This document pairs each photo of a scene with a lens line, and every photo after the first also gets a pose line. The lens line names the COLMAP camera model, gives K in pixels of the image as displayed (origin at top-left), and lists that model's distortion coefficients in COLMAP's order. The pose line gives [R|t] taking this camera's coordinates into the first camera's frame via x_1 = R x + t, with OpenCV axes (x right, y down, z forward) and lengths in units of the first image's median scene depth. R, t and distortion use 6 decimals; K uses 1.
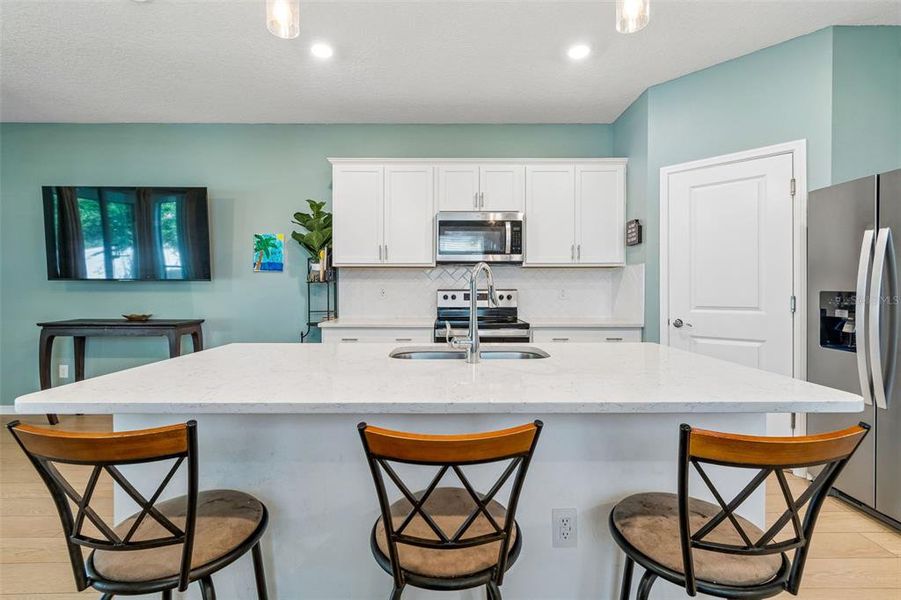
lens RADIAL K [[404.8, 0, 446.8], [0, 404.8, 288.9], [0, 0, 1]] dist [0.002907, 0.000147]
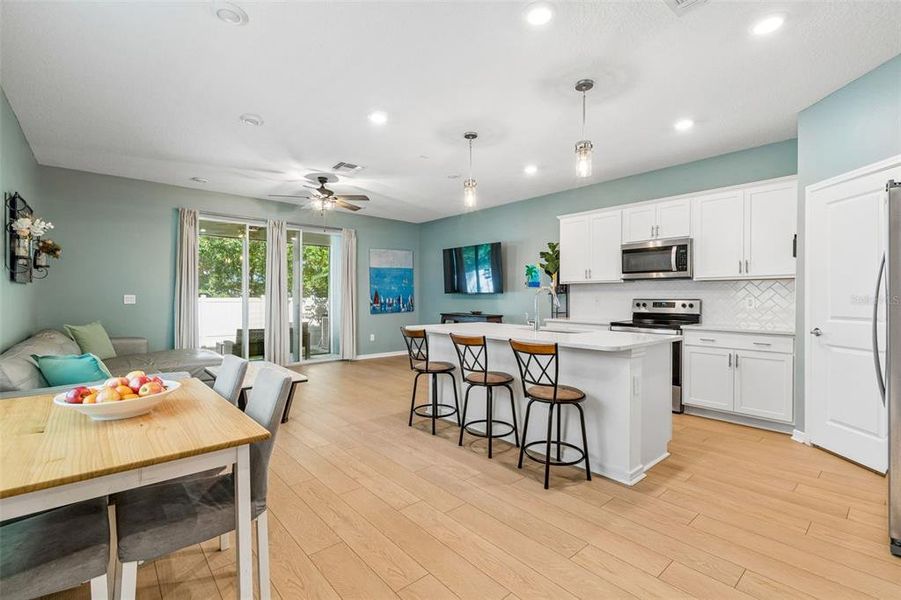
lens RADIAL K [[402.4, 0, 447.4], [0, 402.4, 297.2], [0, 0, 1]] dist [0.000646, 0.000022]
pose [[0.652167, 0.002851, -0.758070, 0.627022], [-0.003690, 0.999993, 0.000587, -0.003037], [0.758066, 0.002414, 0.652173, -0.361106]]
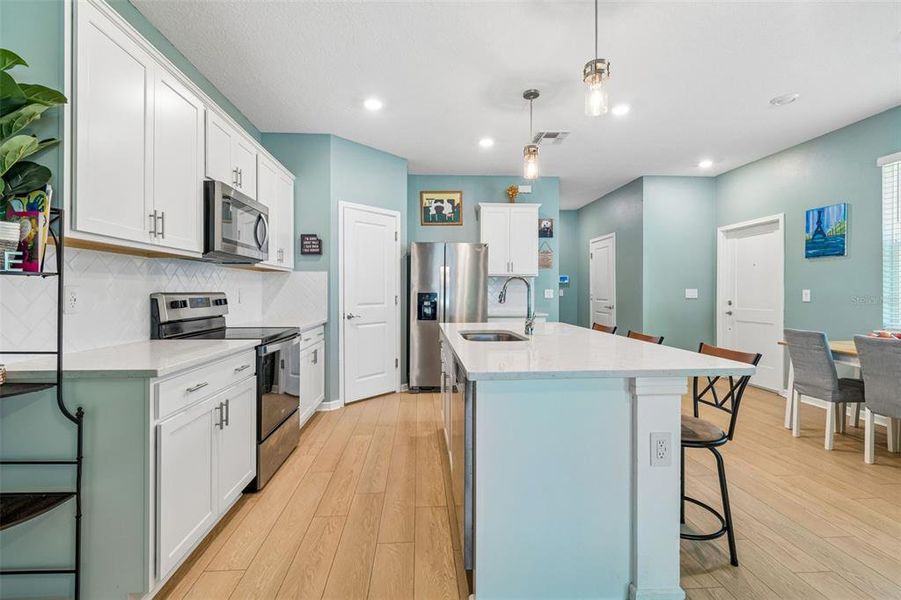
lens RADIAL K [[405.0, 0, 446.2], [0, 405.0, 292.8], [0, 0, 1]] dist [-0.000225, 0.000004]
pose [[-0.063639, -0.003641, 0.997966, -0.717354], [-0.000014, 0.999993, 0.003647, -0.000853], [-0.997973, 0.000218, -0.063639, 0.644155]]
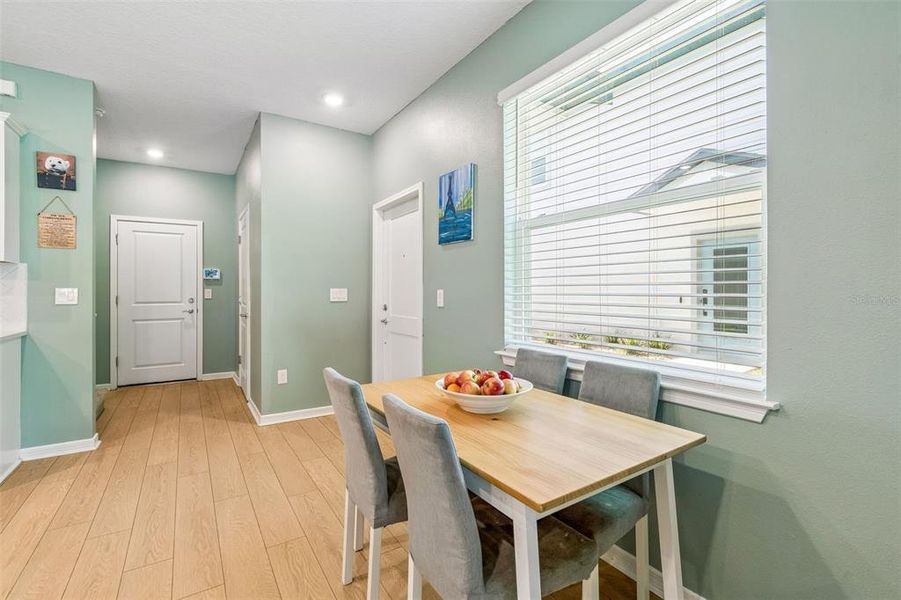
lens RADIAL K [[404.8, 0, 446.8], [0, 404.8, 288.9], [0, 0, 1]] dist [0.002907, 0.000147]
pose [[-0.538229, 0.004504, 0.842787, -0.294985], [-0.001276, 0.999980, -0.006160, -0.002420], [-0.842798, -0.004391, -0.538213, -0.066514]]
